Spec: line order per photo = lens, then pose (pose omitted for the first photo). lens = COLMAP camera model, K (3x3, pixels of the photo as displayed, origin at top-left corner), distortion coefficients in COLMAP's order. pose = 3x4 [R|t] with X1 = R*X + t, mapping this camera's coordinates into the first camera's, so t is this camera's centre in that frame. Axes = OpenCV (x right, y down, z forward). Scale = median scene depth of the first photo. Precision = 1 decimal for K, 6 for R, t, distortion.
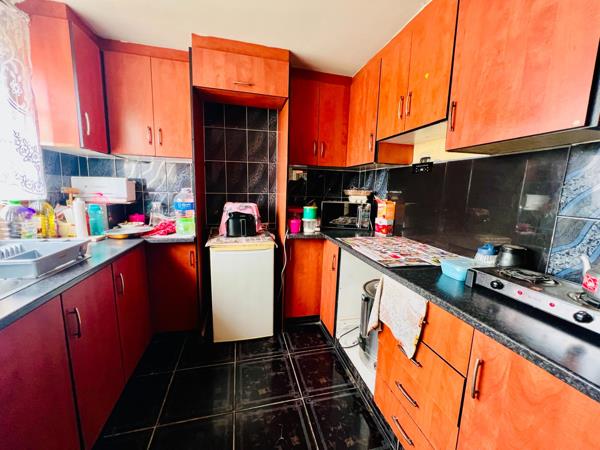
lens RADIAL K [[239.5, 0, 299.5], [0, 239.5, 223.6], [0, 0, 1]] dist [-0.003032, 0.000569]
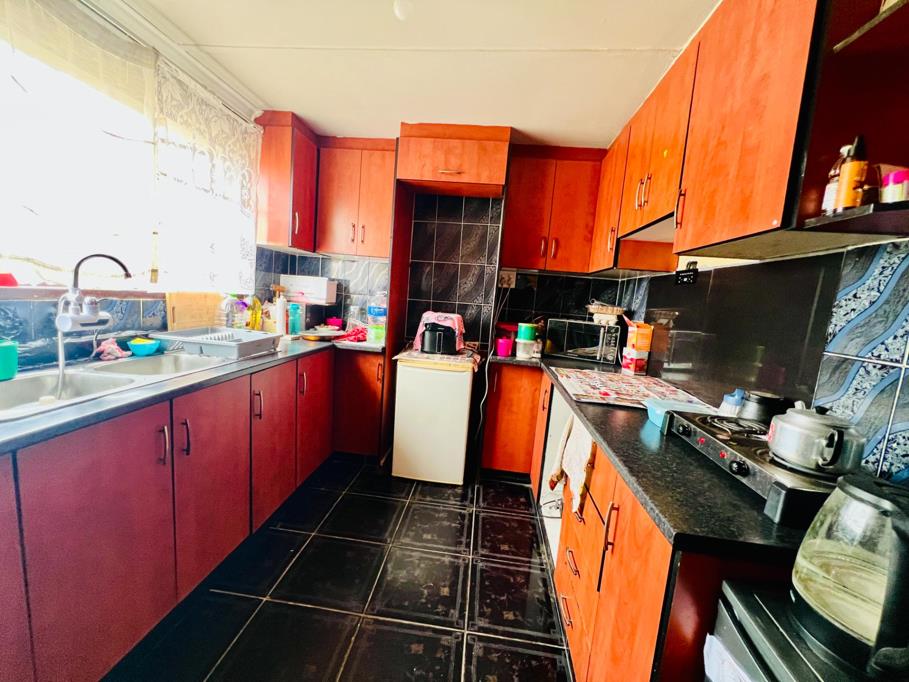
lens RADIAL K [[362.8, 0, 453.8], [0, 362.8, 338.8], [0, 0, 1]] dist [-0.003032, 0.000569]
pose [[0.939756, 0.088037, -0.330316, 0.240203], [-0.102654, 0.994350, -0.027037, 0.035789], [0.326069, 0.059316, 0.943483, -0.168527]]
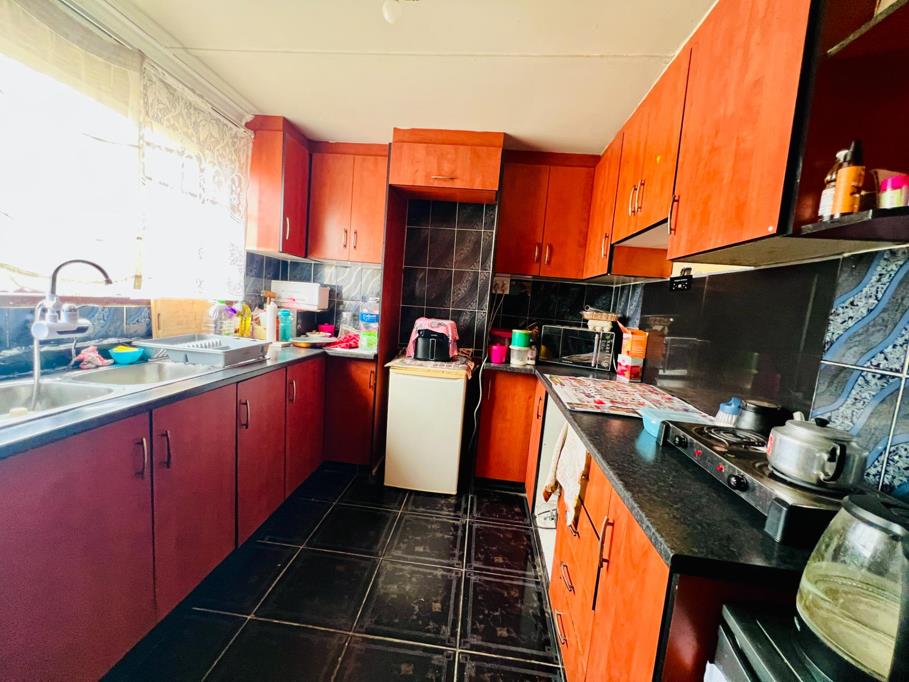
lens RADIAL K [[362.8, 0, 453.8], [0, 362.8, 338.8], [0, 0, 1]] dist [-0.003032, 0.000569]
pose [[0.943338, 0.082345, -0.321453, 0.243509], [-0.101404, 0.993917, -0.042976, 0.029380], [0.315959, 0.073137, 0.945950, -0.149098]]
